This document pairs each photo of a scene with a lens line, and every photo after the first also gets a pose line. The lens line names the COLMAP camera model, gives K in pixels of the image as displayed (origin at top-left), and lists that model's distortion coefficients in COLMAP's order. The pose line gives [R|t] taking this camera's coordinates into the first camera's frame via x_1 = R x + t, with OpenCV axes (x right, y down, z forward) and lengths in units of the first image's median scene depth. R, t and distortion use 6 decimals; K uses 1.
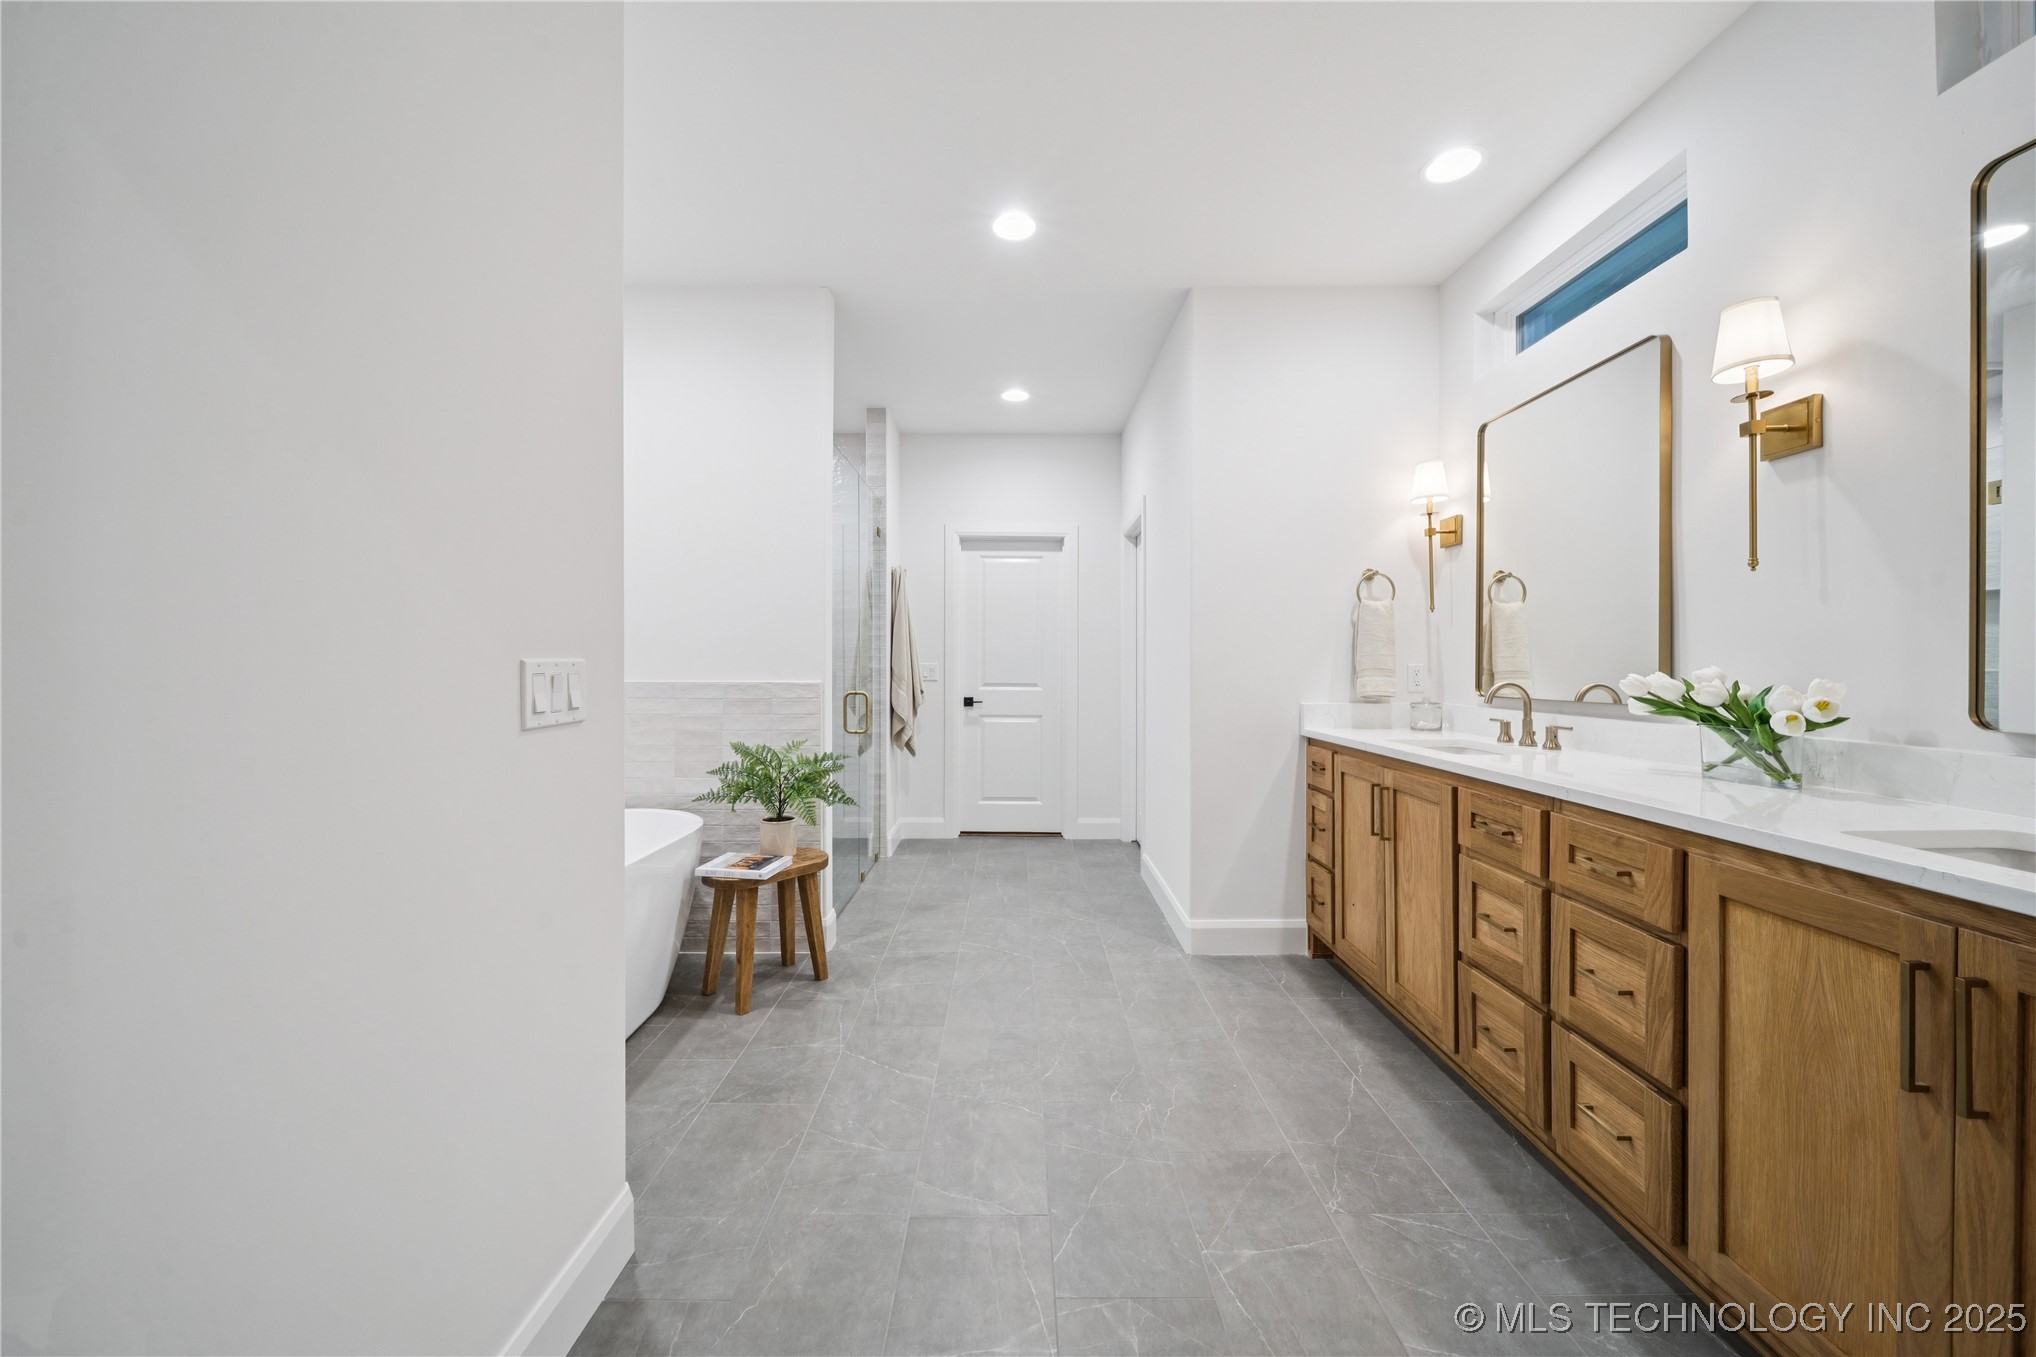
lens RADIAL K [[714.5, 0, 1016.5], [0, 714.5, 681.4], [0, 0, 1]] dist [0.000811, -0.001880]
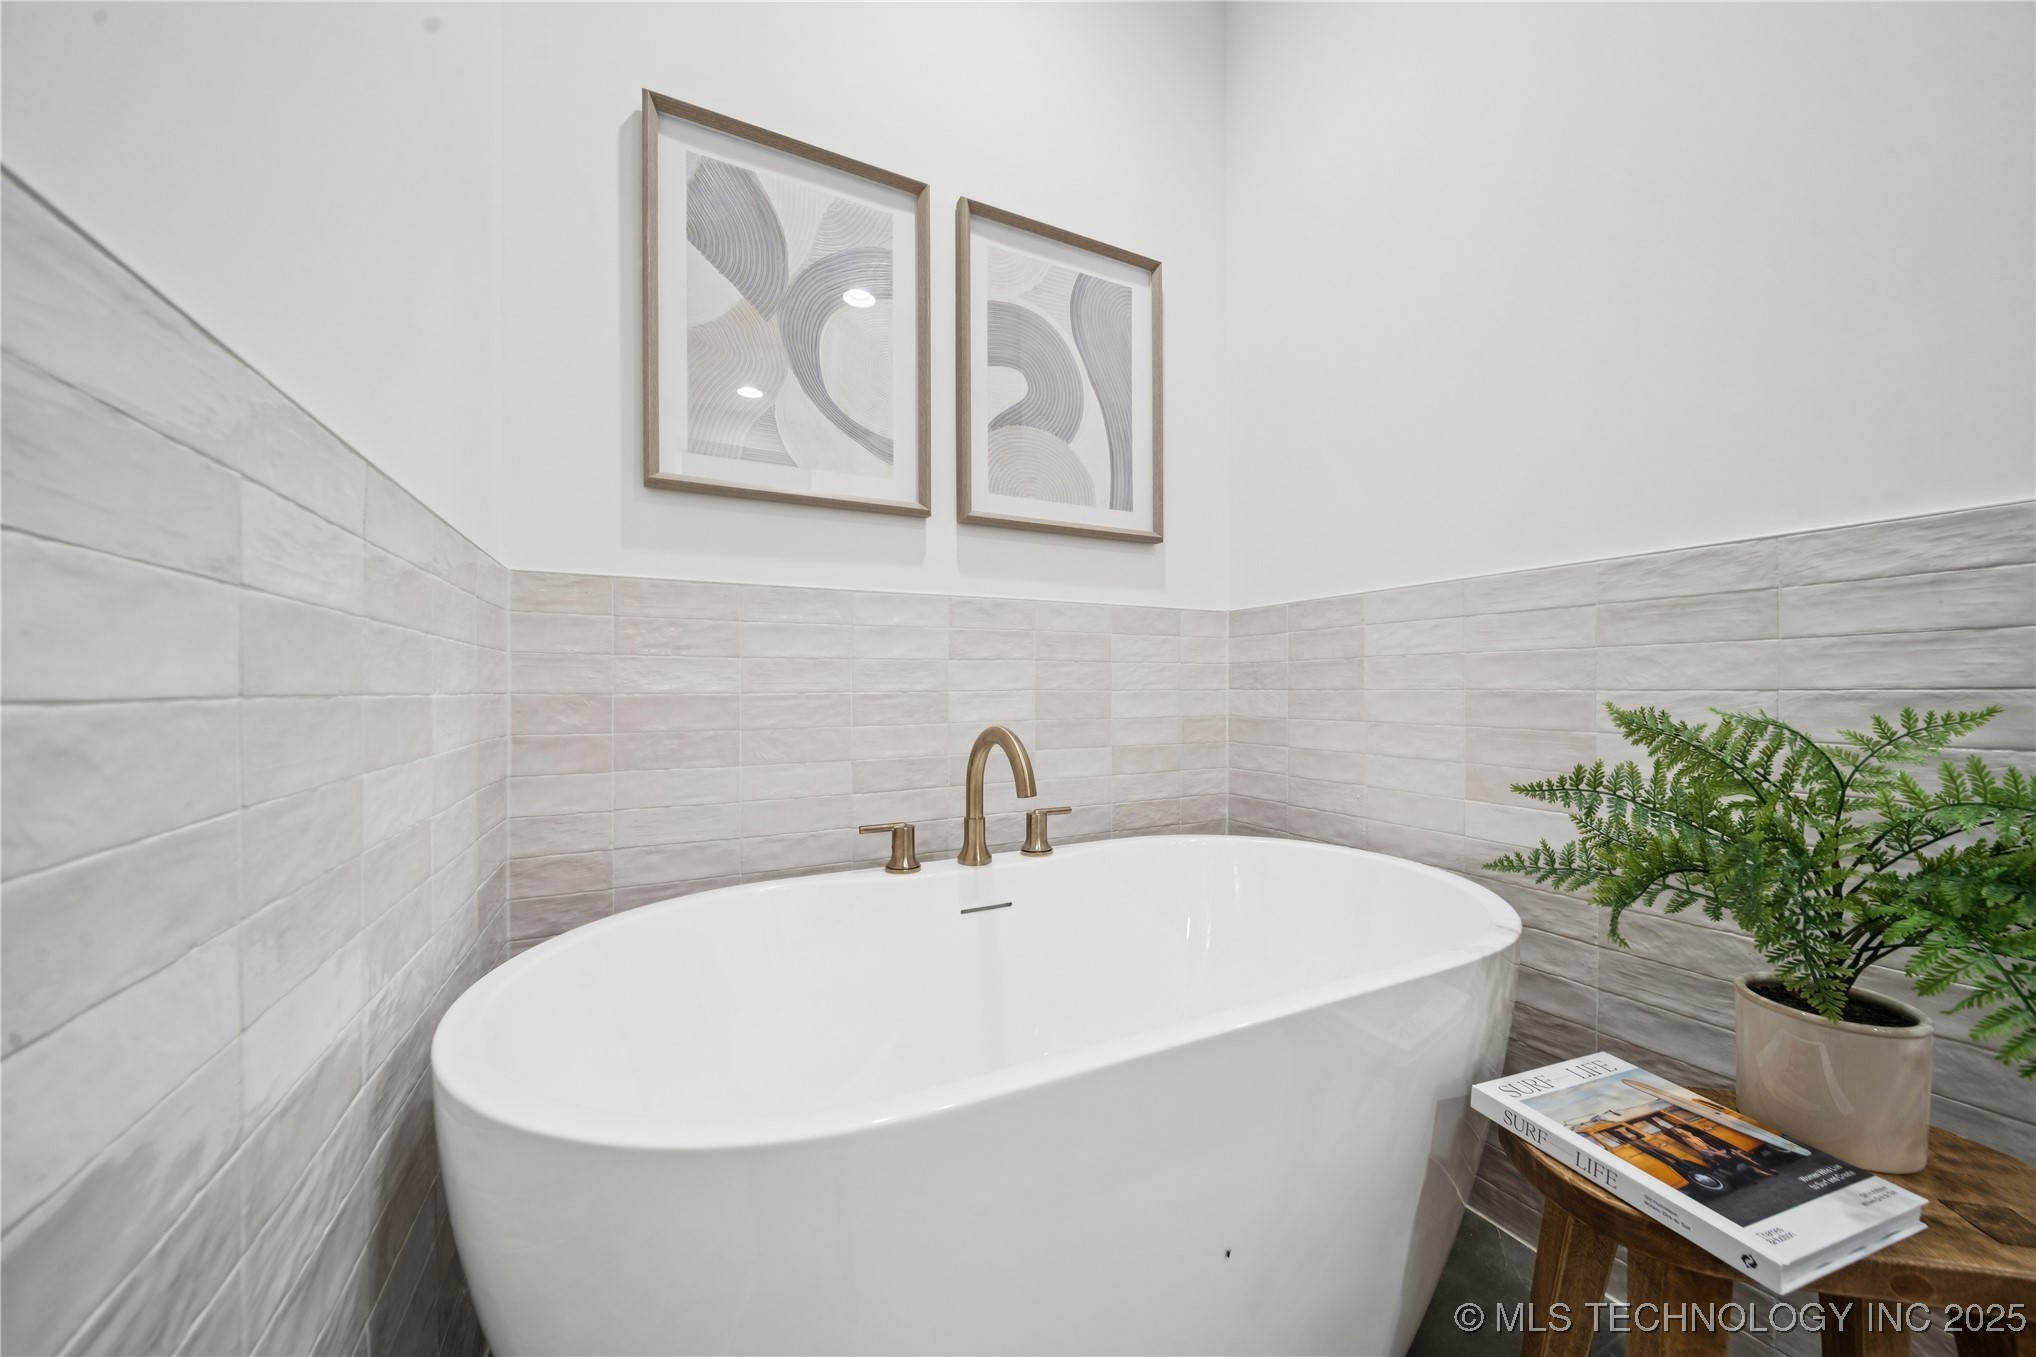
lens RADIAL K [[714.5, 0, 1016.5], [0, 714.5, 681.4], [0, 0, 1]] dist [0.000811, -0.001880]
pose [[0.442215, -0.012913, -0.896816, -0.232501], [-0.017598, 0.999579, -0.023070, 0.086029], [0.896737, 0.025984, 0.441801, 0.621679]]
